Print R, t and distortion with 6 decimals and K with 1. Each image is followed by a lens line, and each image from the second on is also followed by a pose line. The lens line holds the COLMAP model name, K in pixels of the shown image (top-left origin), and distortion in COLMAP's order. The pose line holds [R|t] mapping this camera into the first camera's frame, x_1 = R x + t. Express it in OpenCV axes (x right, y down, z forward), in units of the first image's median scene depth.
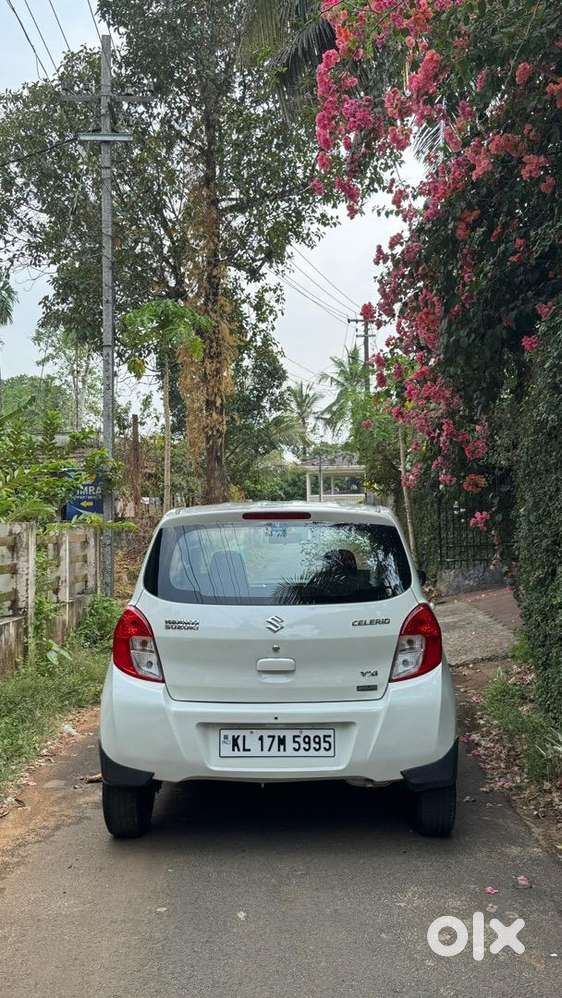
lens RADIAL K [[977.5, 0, 280.7], [0, 977.5, 497.5], [0, 0, 1]] dist [0.073675, 0.000000]
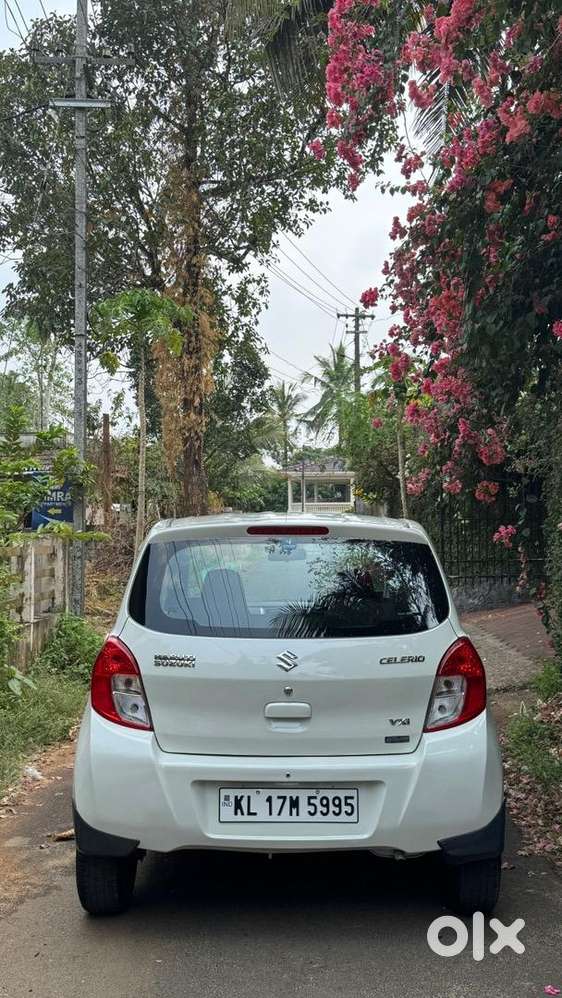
lens RADIAL K [[1042.0, 0, 269.9], [0, 1042.0, 499.9], [0, 0, 1]] dist [0.070523, 0.000000]
pose [[0.999897, 0.009201, 0.011053, -0.025999], [-0.009146, 0.999945, -0.005058, -0.002184], [-0.011099, 0.004956, 0.999926, 0.095641]]
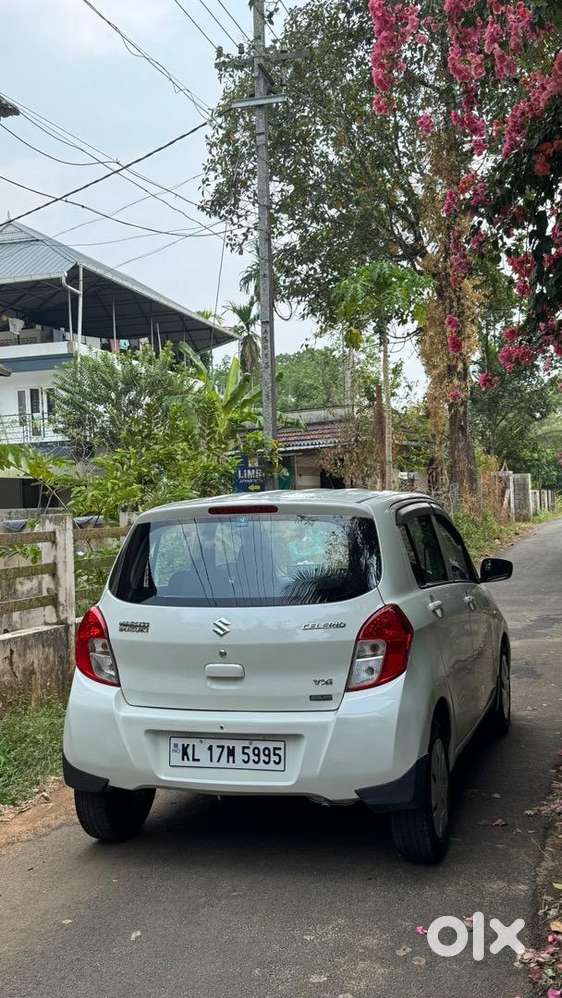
lens RADIAL K [[1042.0, 0, 287.9], [0, 1042.0, 501.3], [0, 0, 1]] dist [0.070523, 0.000000]
pose [[0.958408, -0.027879, -0.284037, 0.282136], [0.036566, 0.999010, 0.025328, -0.011191], [0.283050, -0.034661, 0.958479, 0.056645]]
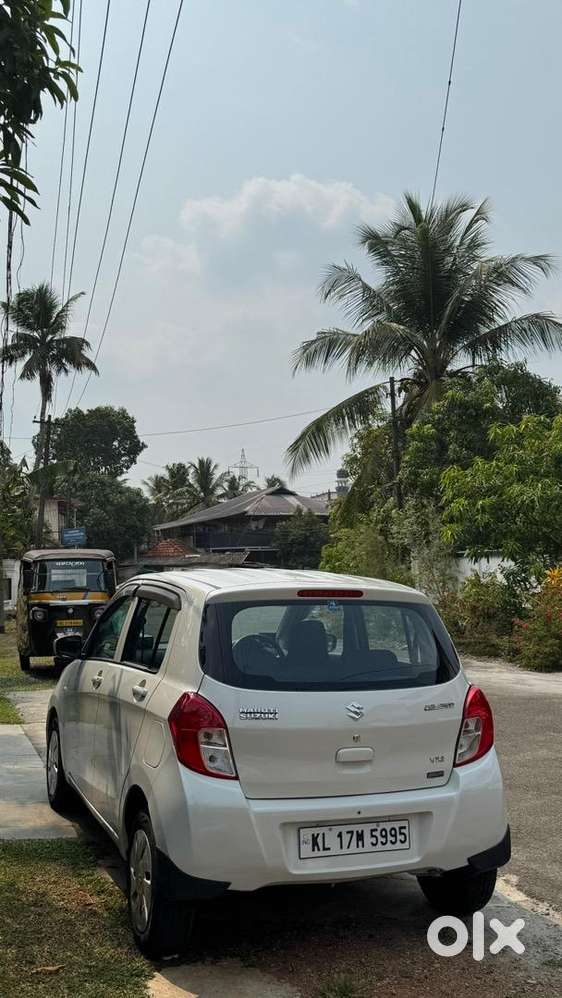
lens RADIAL K [[977.5, 0, 268.6], [0, 977.5, 514.2], [0, 0, 1]] dist [0.073675, 0.000000]
pose [[0.928477, 0.044149, 0.368757, -0.365955], [-0.039593, 0.999017, -0.019915, -0.032523], [-0.369274, 0.003890, 0.929312, 0.122758]]
